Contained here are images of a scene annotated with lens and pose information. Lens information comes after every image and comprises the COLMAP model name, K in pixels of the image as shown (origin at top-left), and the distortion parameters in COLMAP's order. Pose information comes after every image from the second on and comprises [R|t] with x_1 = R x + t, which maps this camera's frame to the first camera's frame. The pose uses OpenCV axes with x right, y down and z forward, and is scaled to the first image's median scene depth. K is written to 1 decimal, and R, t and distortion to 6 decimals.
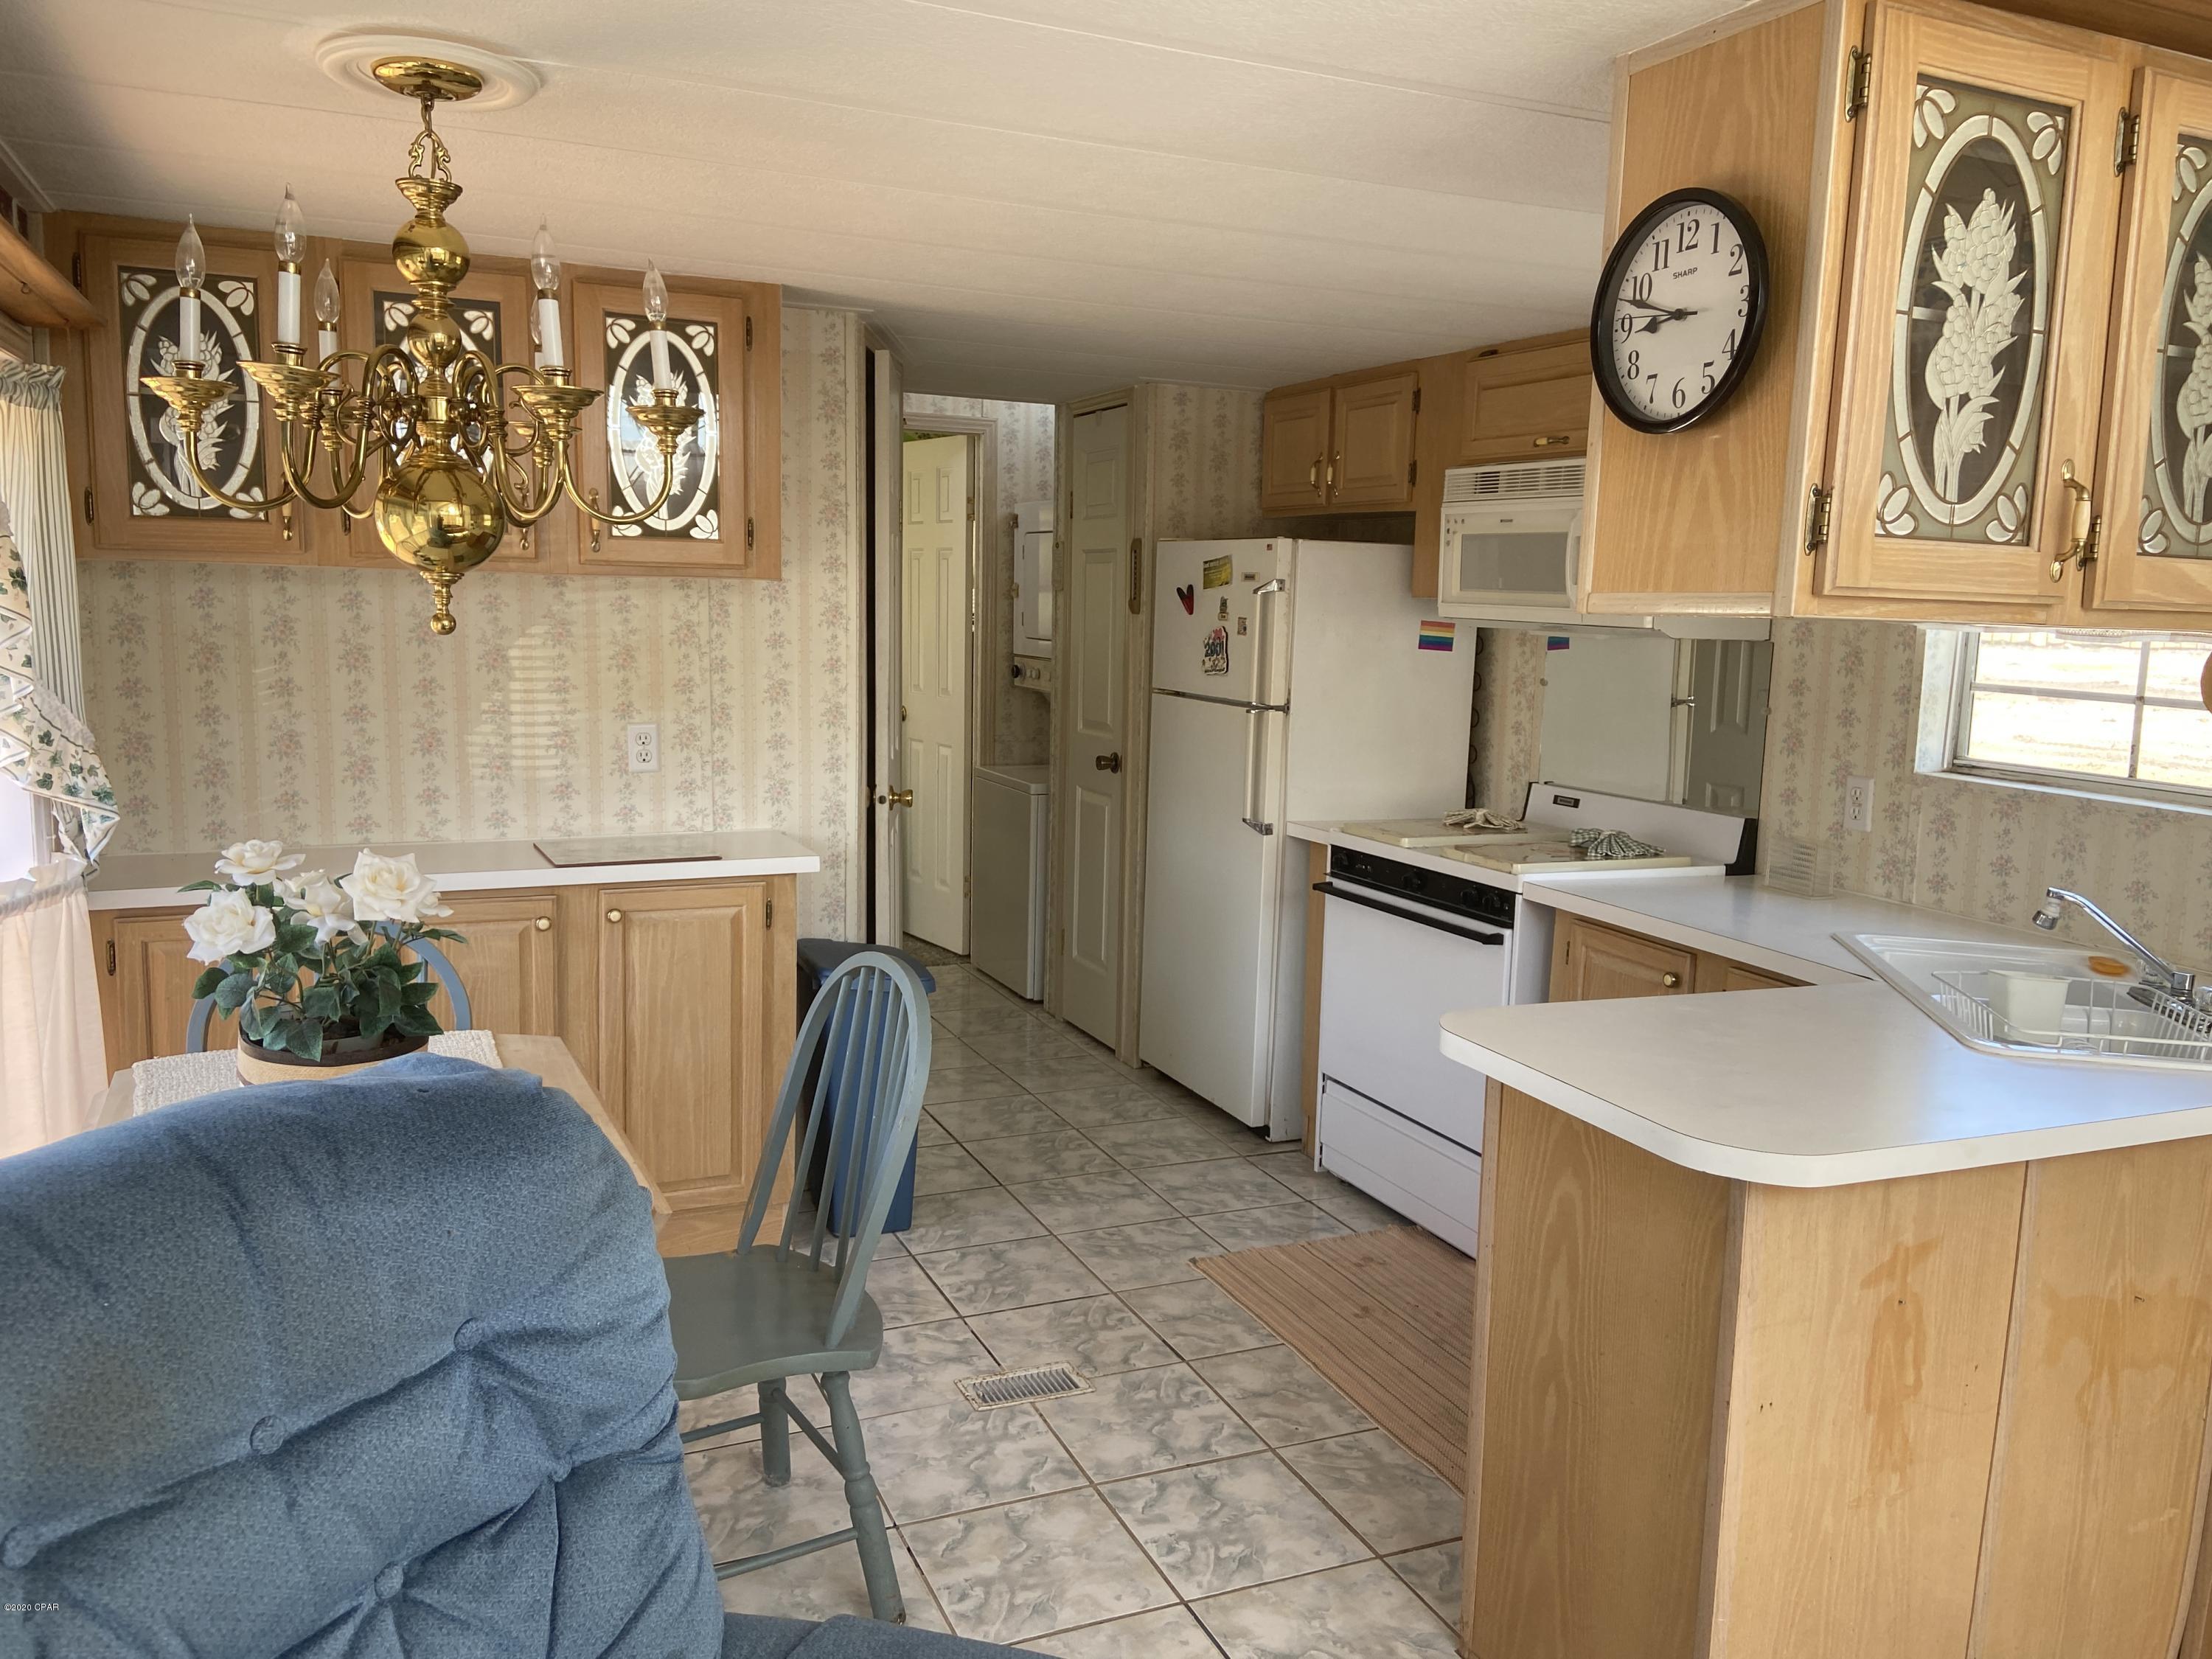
lens RADIAL K [[1665.8, 0, 1098.9], [0, 1665.8, 805.3], [0, 0, 1]] dist [0.093190, -0.097917]
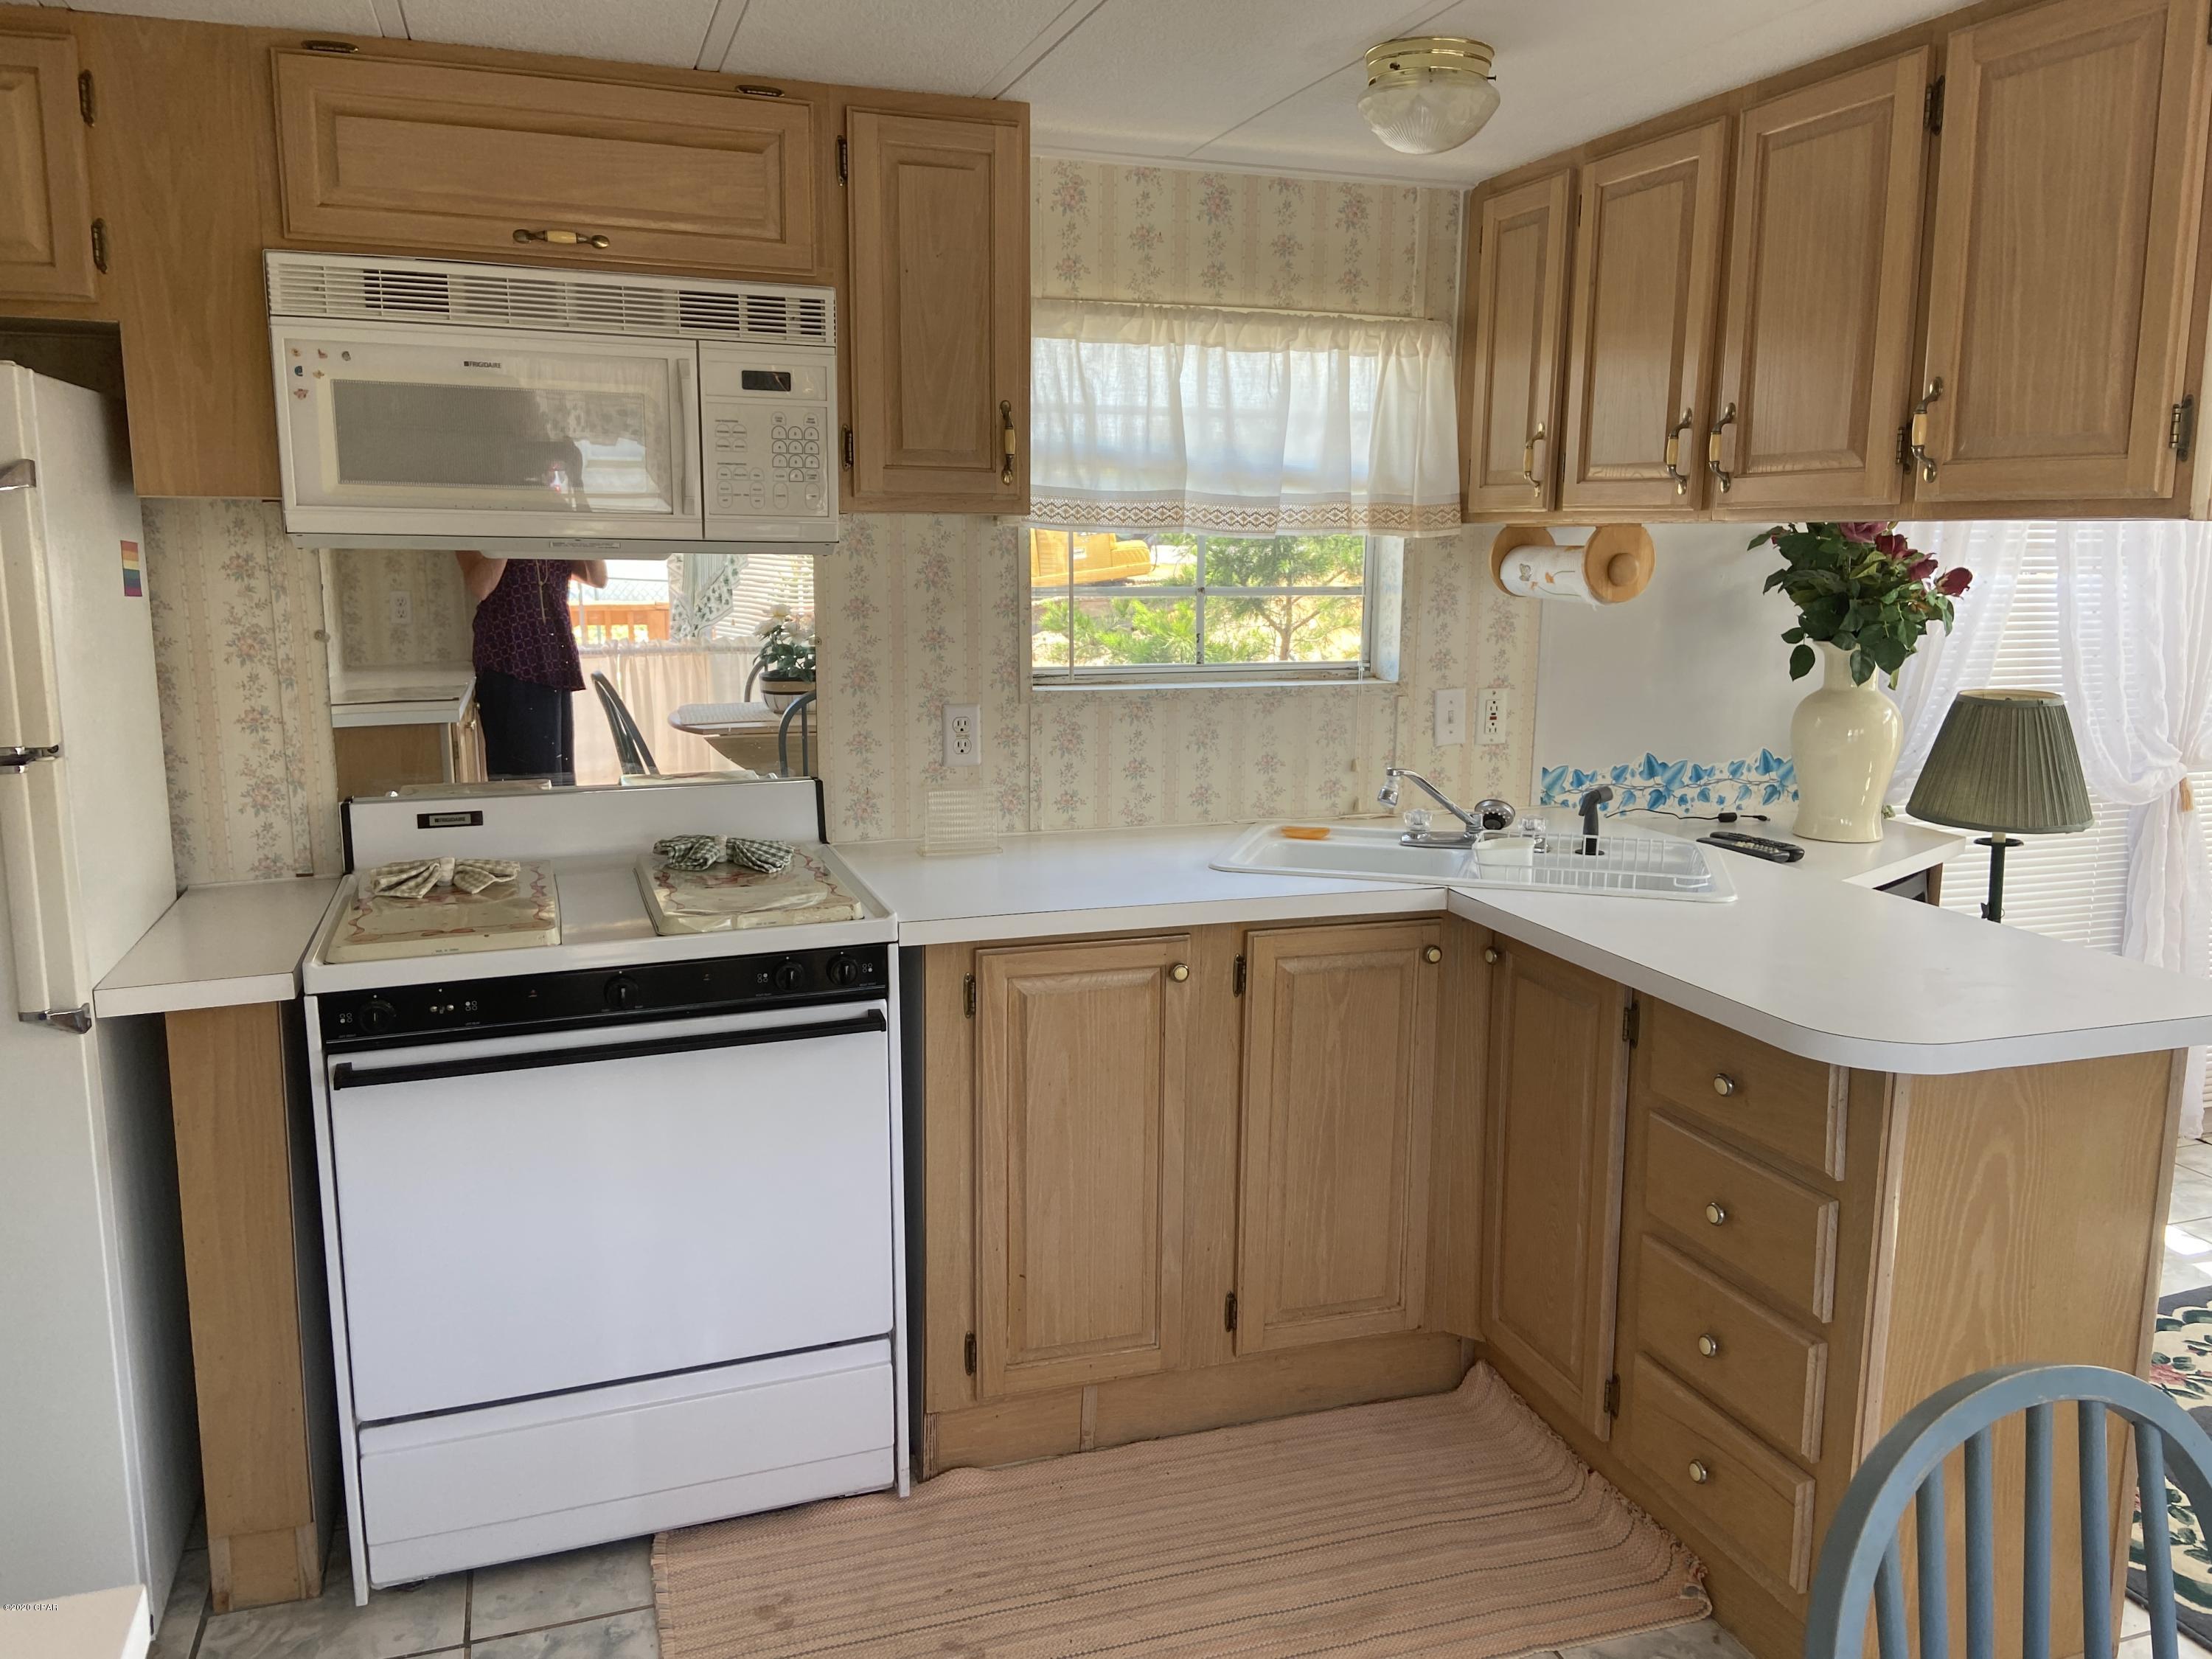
lens RADIAL K [[1660.7, 0, 1110.4], [0, 1660.7, 812.0], [0, 0, 1]] dist [0.125269, -0.159436]
pose [[0.085357, -0.203439, 0.975360, -0.558834], [0.123804, 0.973511, 0.192219, -0.169233], [-0.988629, 0.104346, 0.108282, 1.198475]]
